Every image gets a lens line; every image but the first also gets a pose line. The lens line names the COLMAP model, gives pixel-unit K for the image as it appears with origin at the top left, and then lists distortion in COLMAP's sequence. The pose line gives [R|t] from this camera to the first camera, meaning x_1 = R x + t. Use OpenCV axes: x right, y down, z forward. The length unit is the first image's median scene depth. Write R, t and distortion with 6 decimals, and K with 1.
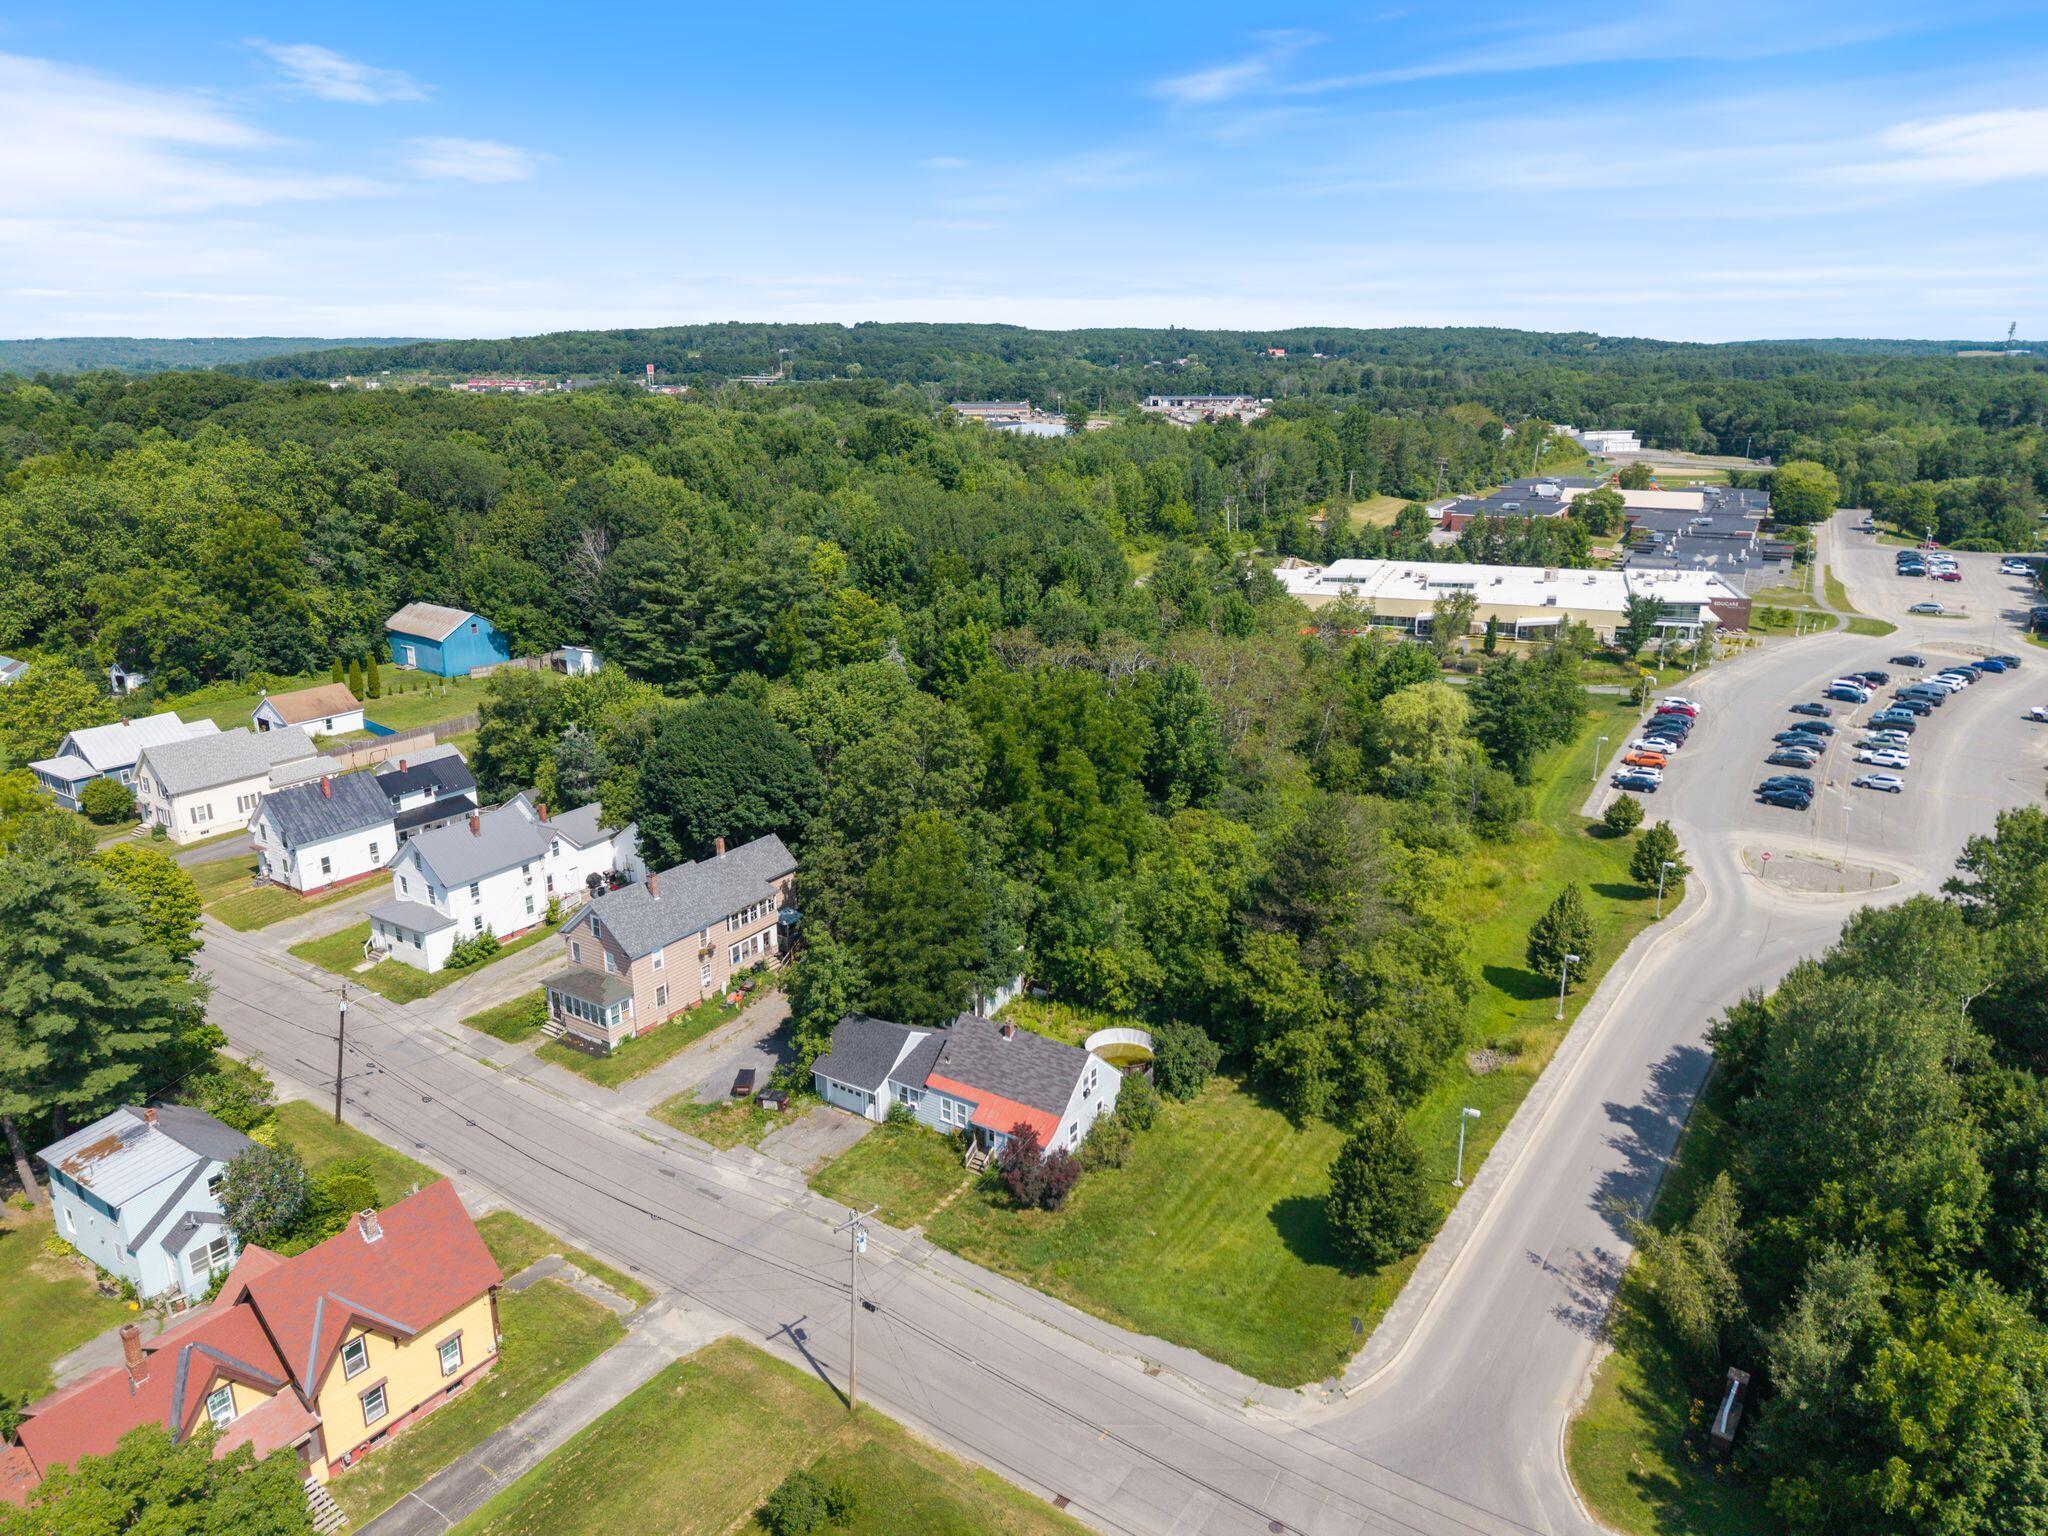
lens RADIAL K [[1387.5, 0, 1012.6], [0, 1387.5, 757.5], [0, 0, 1]] dist [0.094305, -0.159755]
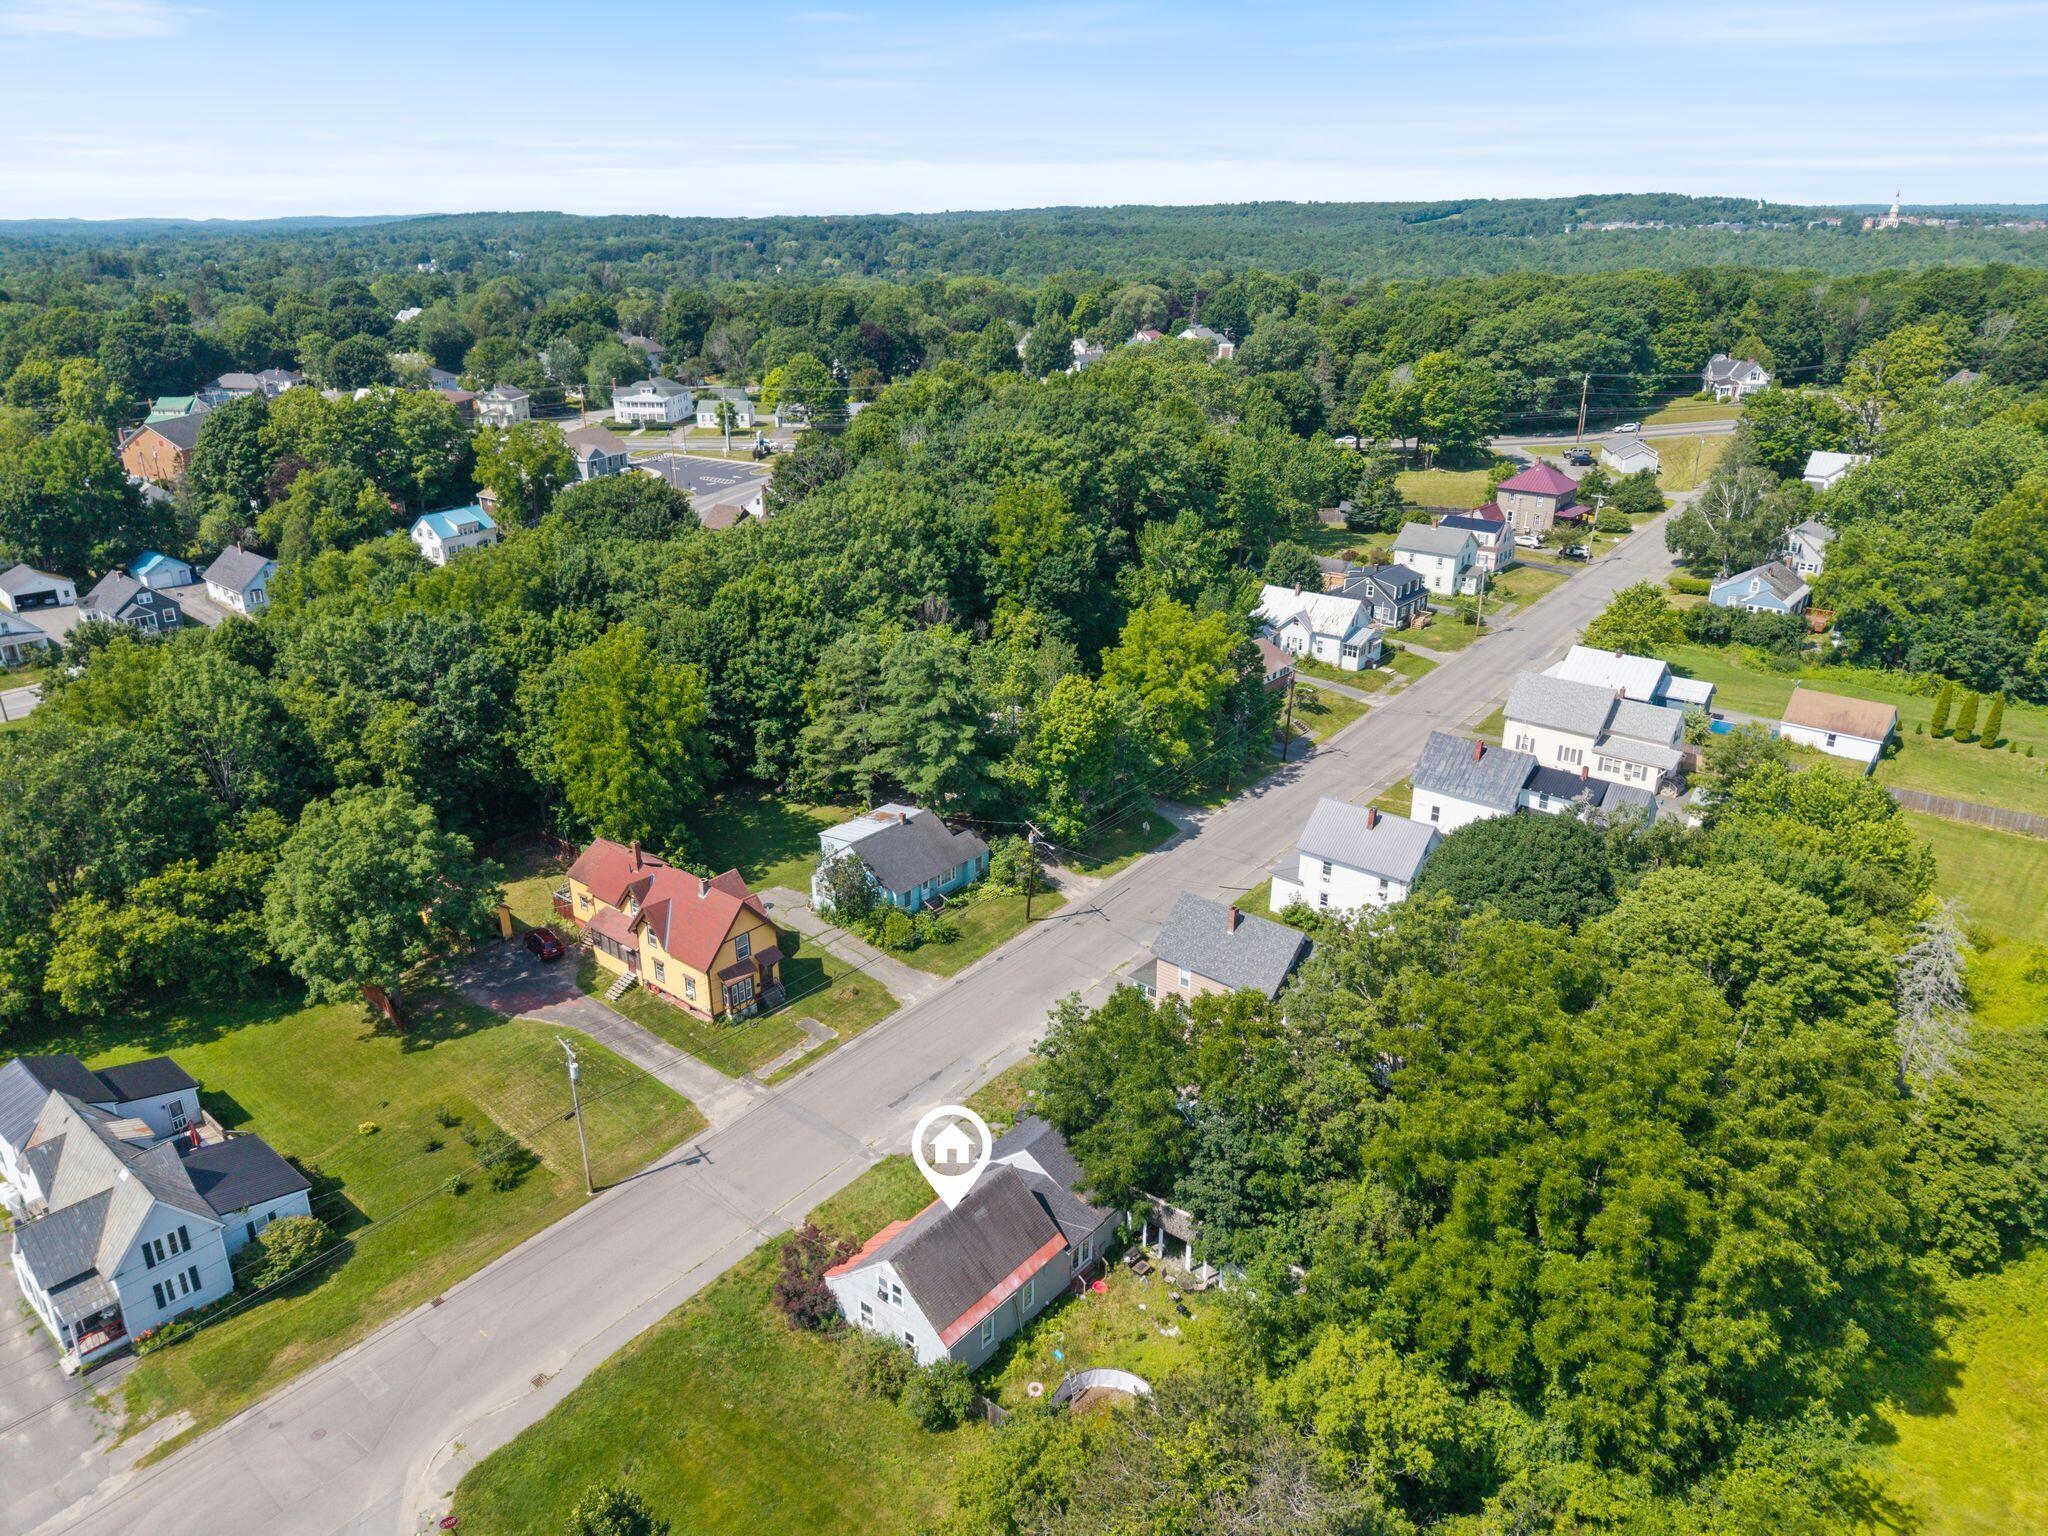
lens RADIAL K [[1387.5, 0, 1012.6], [0, 1387.5, 757.5], [0, 0, 1]] dist [0.094305, -0.159755]
pose [[-0.105026, 0.364465, -0.925276, 0.613926], [-0.278111, 0.882533, 0.379196, -0.333375], [0.954790, 0.297155, 0.008673, 0.843631]]
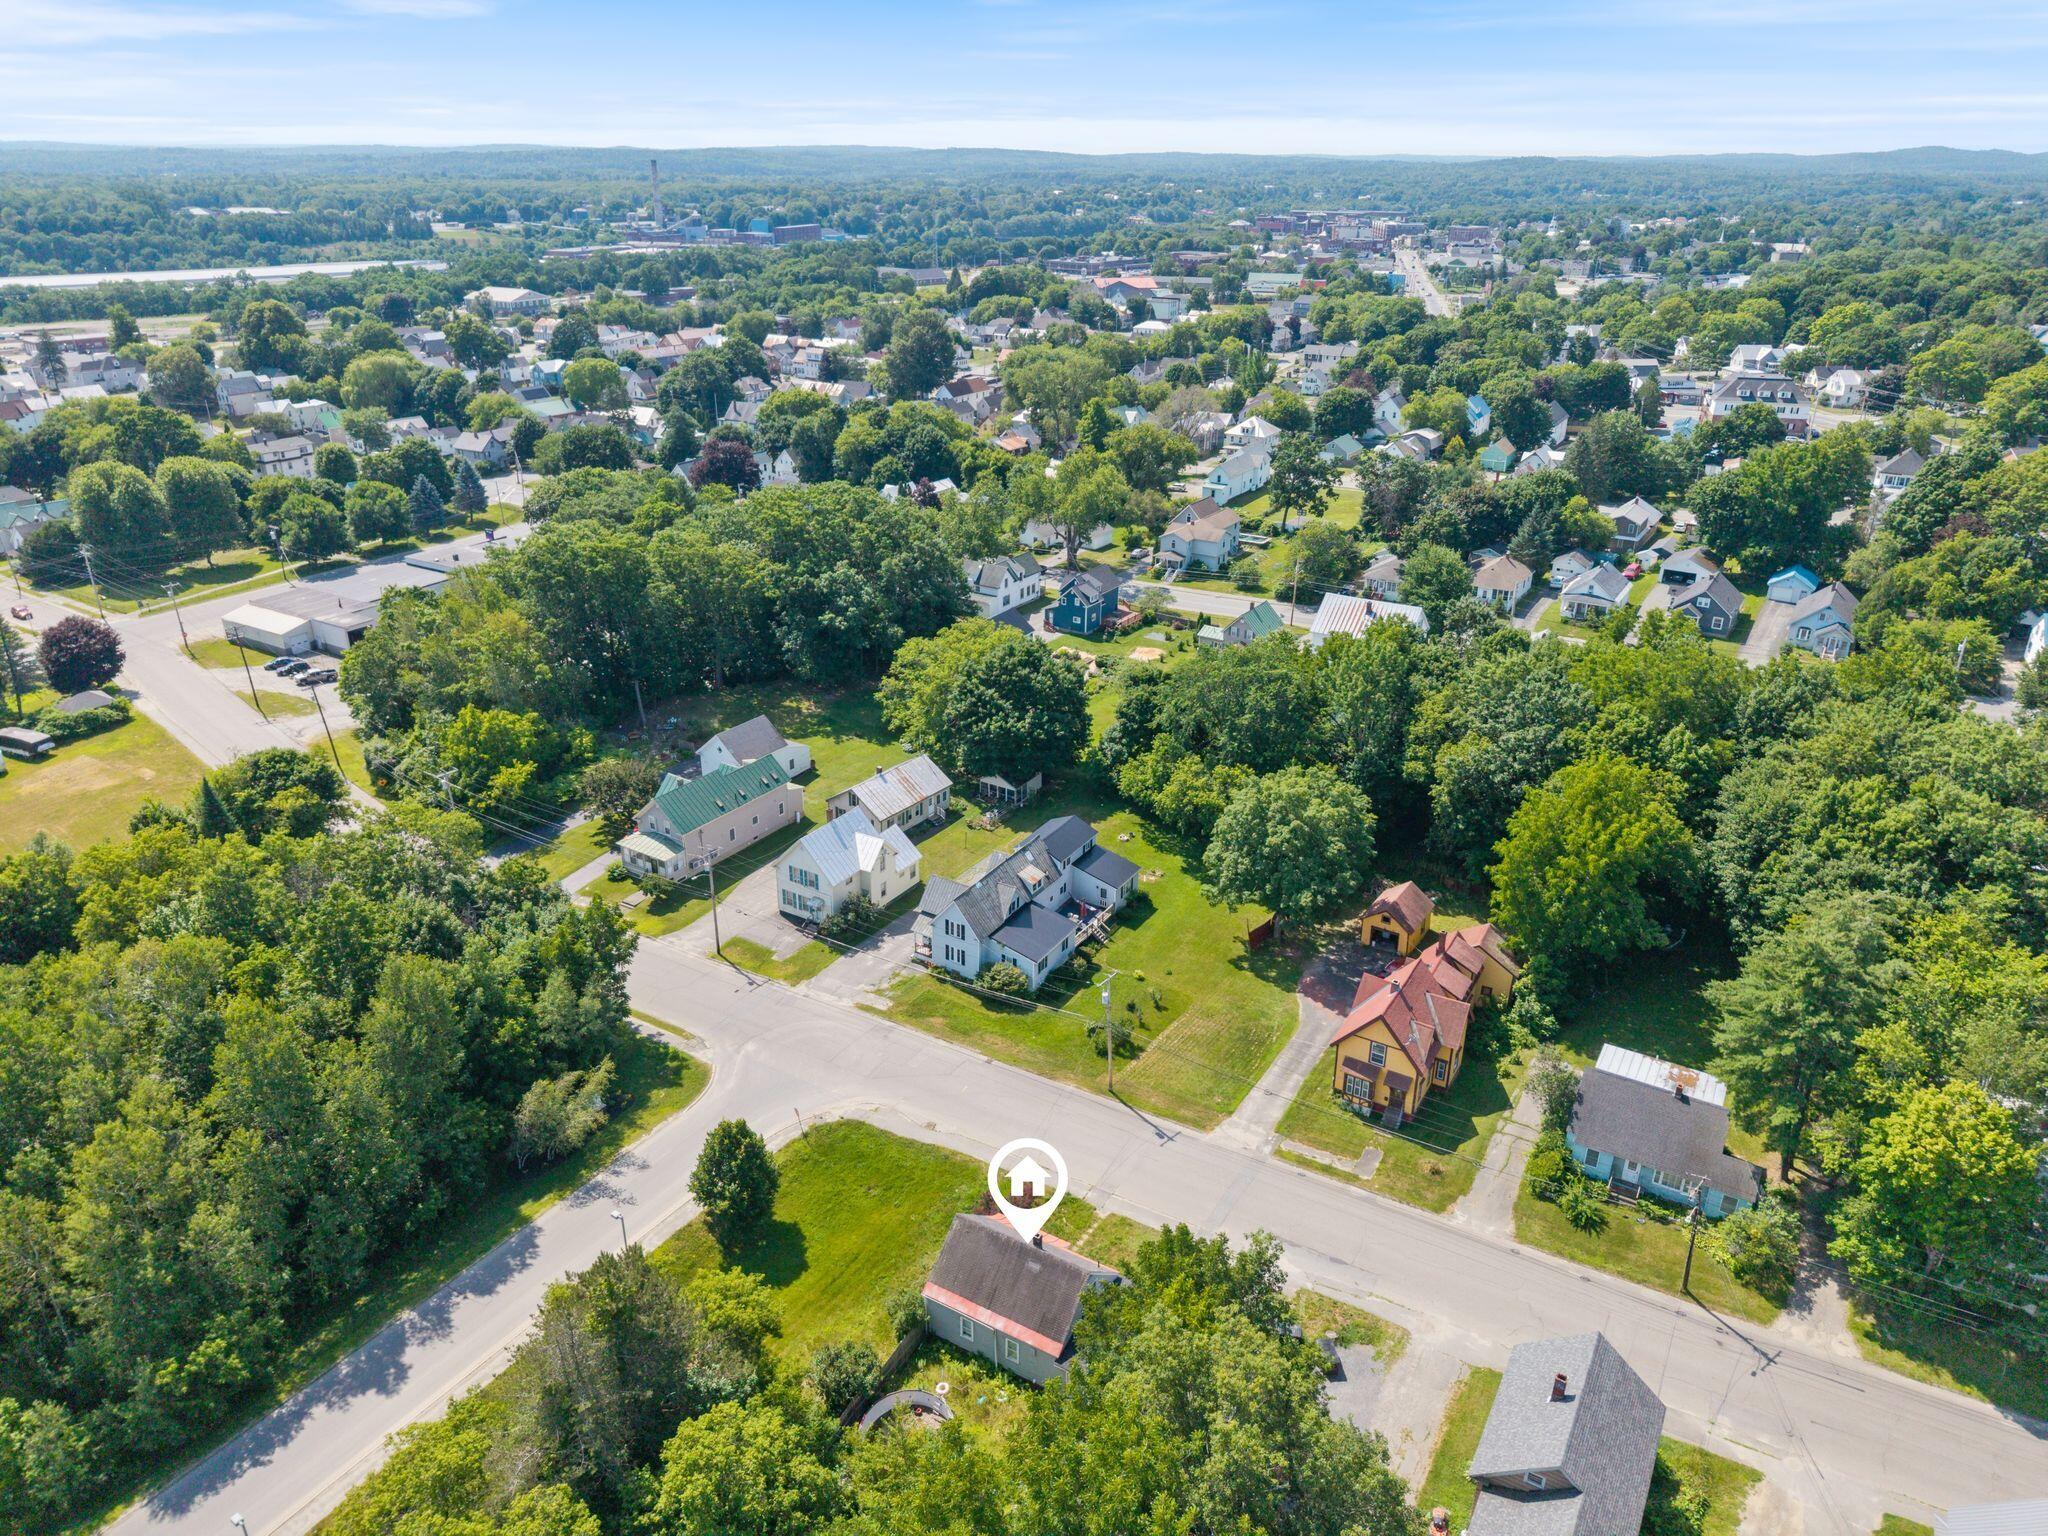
lens RADIAL K [[1387.5, 0, 1012.6], [0, 1387.5, 757.5], [0, 0, 1]] dist [0.094305, -0.159755]
pose [[-0.998553, 0.003456, -0.053666, 0.053183], [-0.031427, 0.772287, 0.634496, -0.600749], [0.043638, 0.635265, -0.771061, 1.373351]]
